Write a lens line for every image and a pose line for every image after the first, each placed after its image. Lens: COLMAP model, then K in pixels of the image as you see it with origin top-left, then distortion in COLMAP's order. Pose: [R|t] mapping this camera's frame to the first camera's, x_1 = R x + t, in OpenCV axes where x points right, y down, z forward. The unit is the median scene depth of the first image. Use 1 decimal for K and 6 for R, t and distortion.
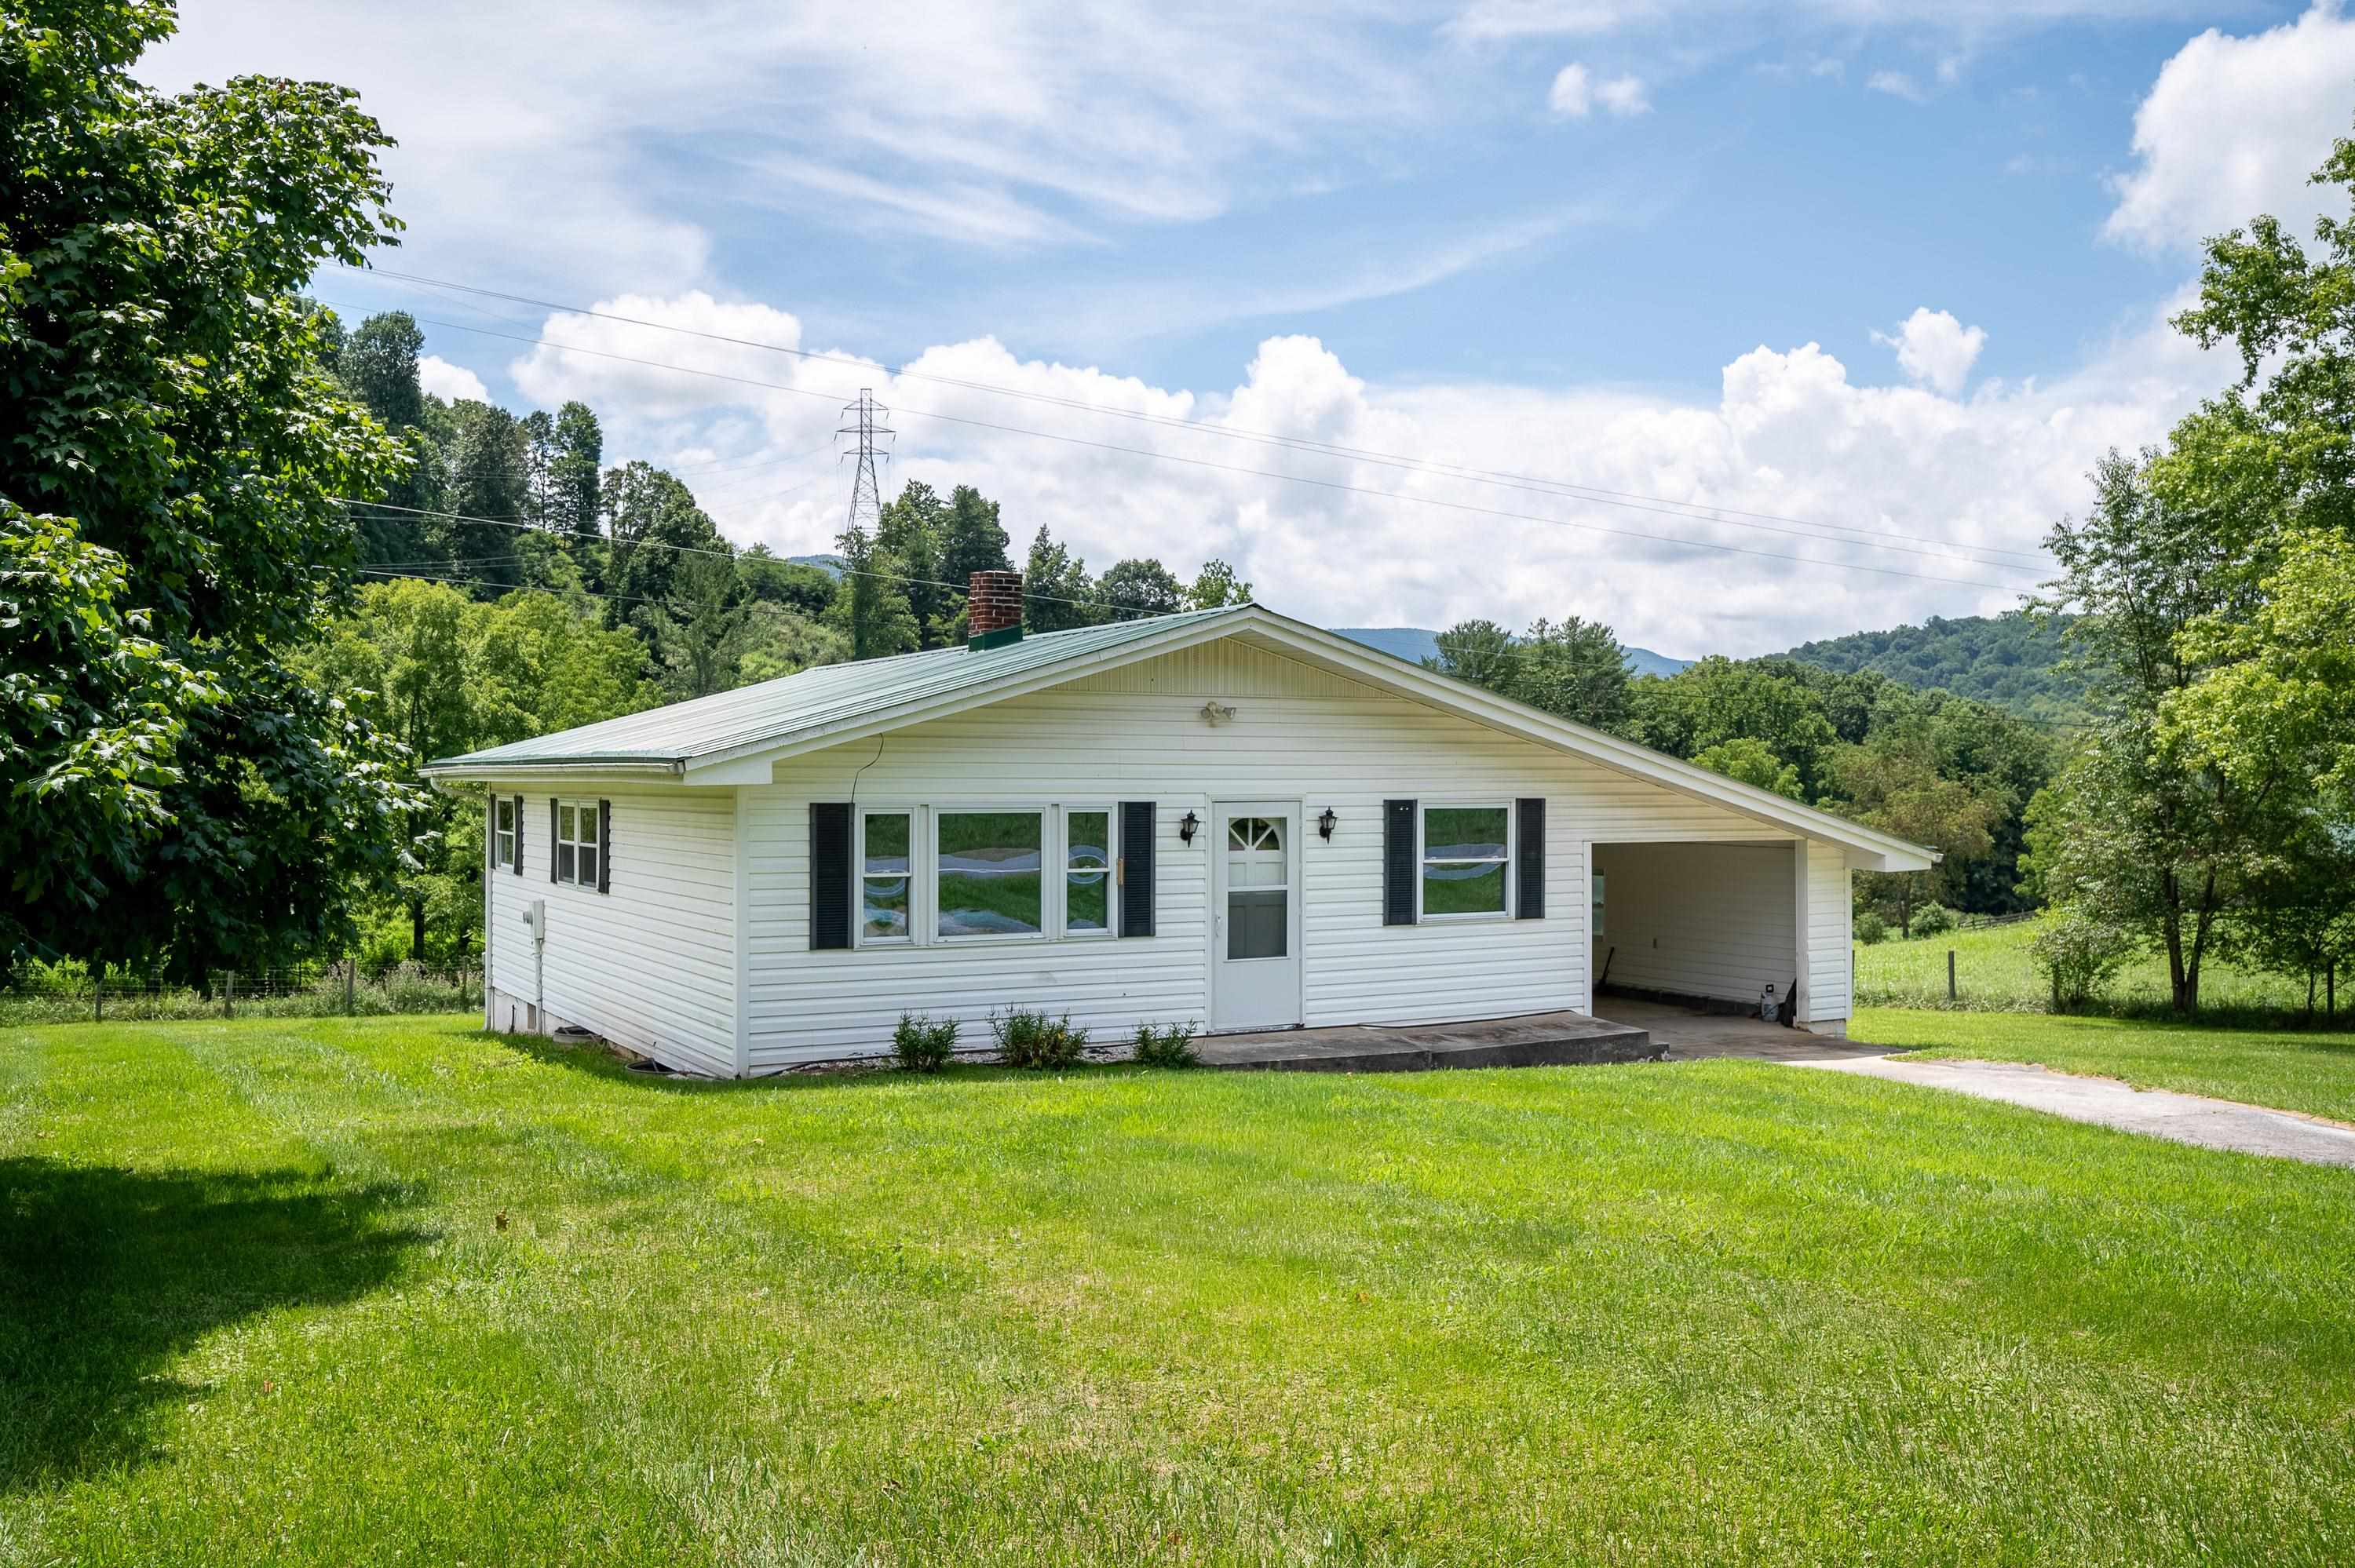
lens RADIAL K [[2025.5, 0, 1186.0], [0, 2025.5, 740.0], [0, 0, 1]] dist [0.000007, -0.008144]
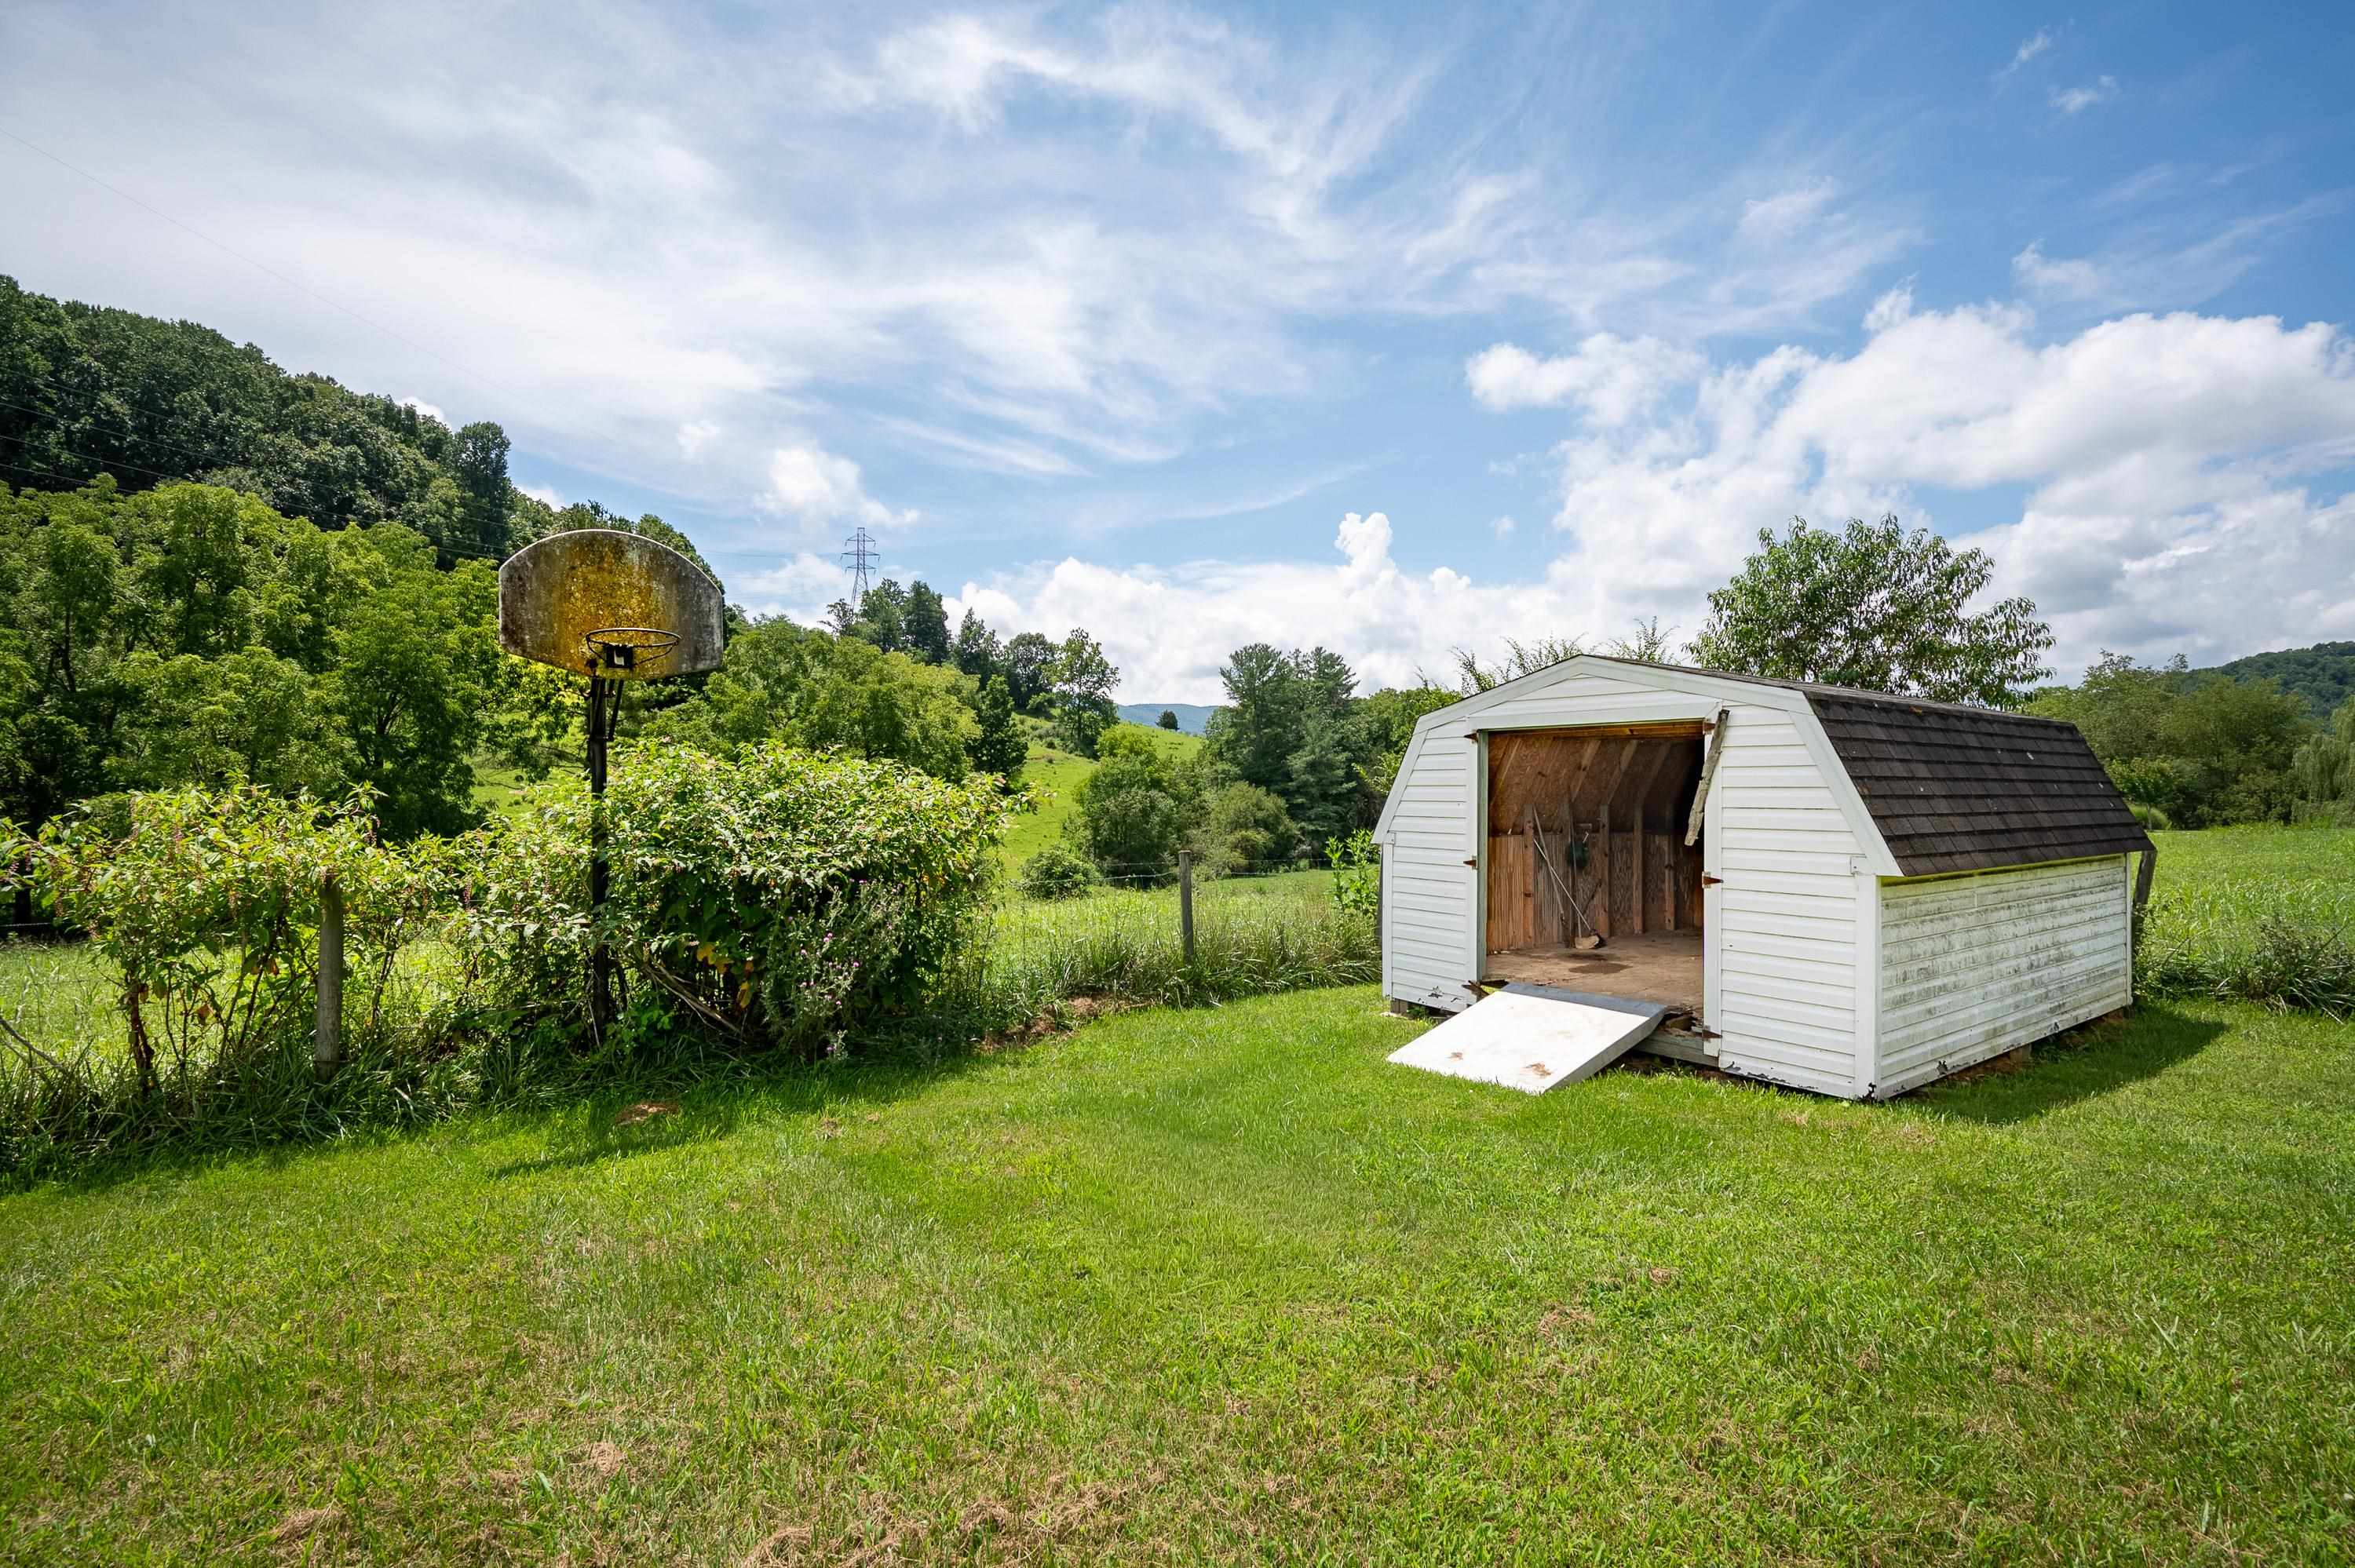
lens RADIAL K [[1078.9, 0, 1188.2], [0, 1078.9, 767.5], [0, 0, 1]] dist [-0.001104, -0.000669]
pose [[0.993410, 0.000538, 0.114611, 0.062419], [-0.001223, 0.999982, 0.005910, 0.279528], [-0.114606, -0.006011, 0.993393, 2.680796]]
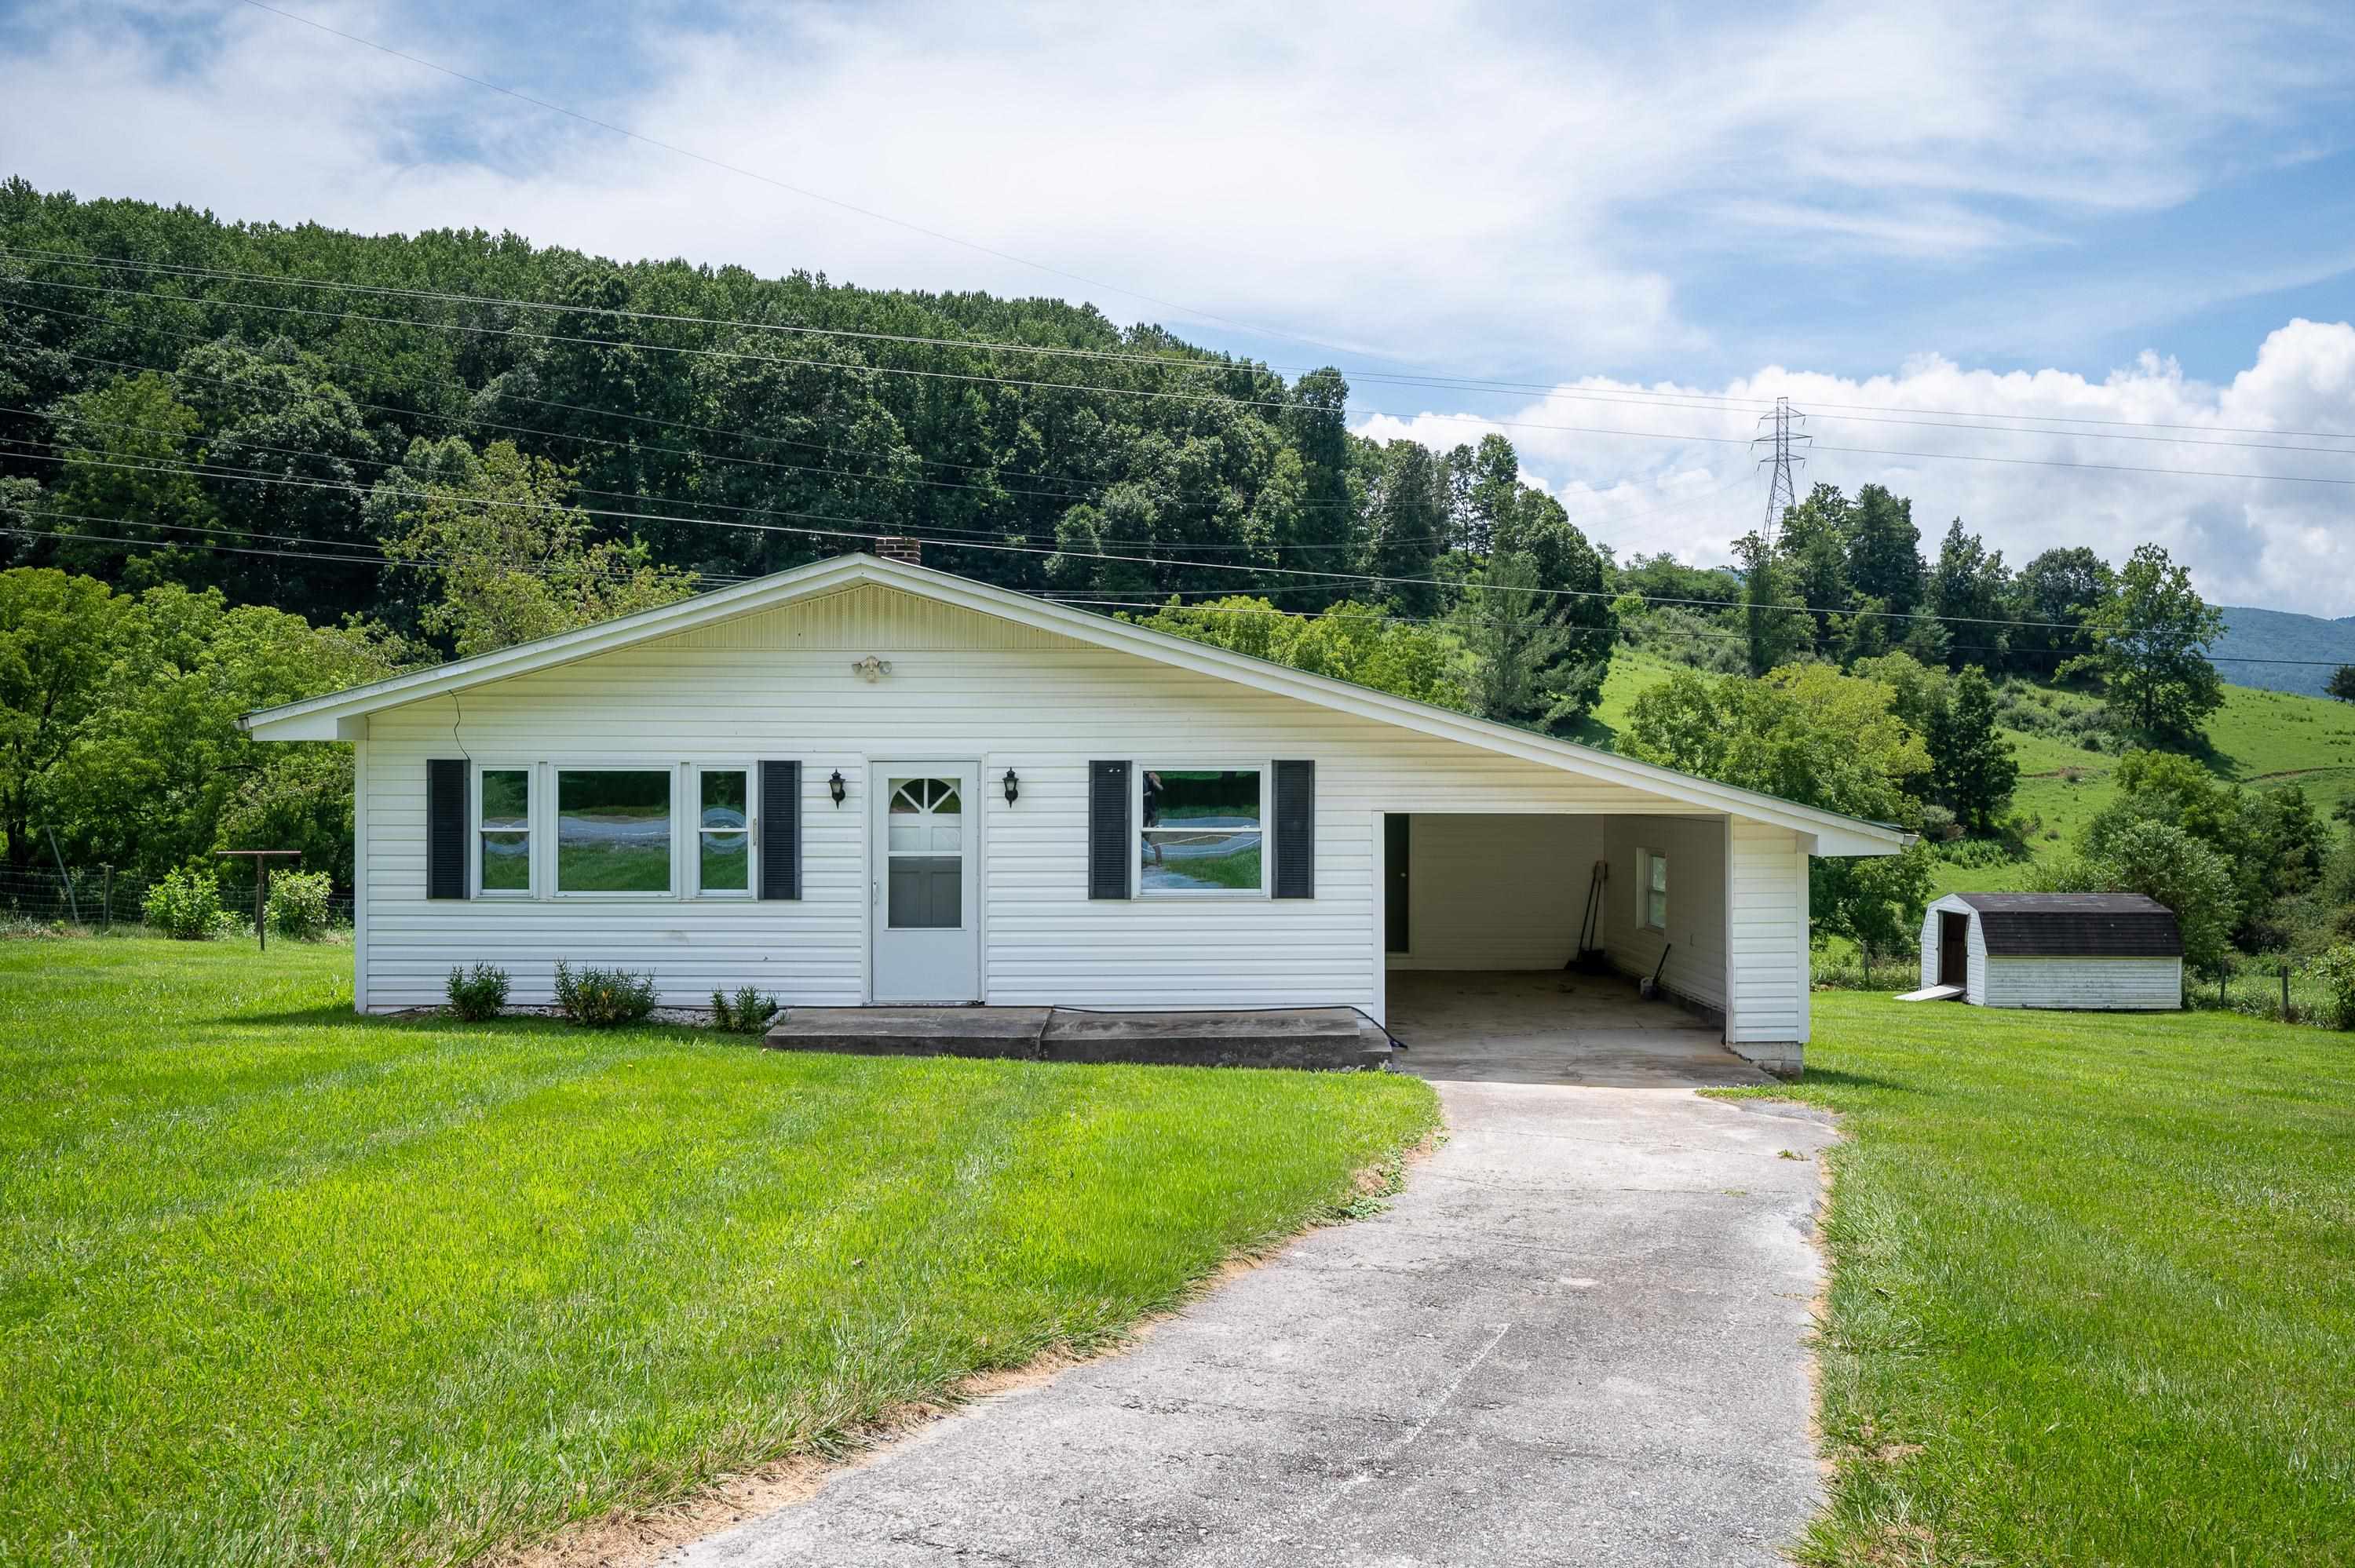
lens RADIAL K [[1874.5, 0, 1199.2], [0, 1874.5, 773.2], [0, 0, 1]] dist [-0.003551, -0.003967]
pose [[0.885303, 0.000415, -0.465014, 0.544060], [0.007728, 0.999848, 0.015605, 0.022888], [0.464950, -0.017409, 0.885166, 0.287107]]
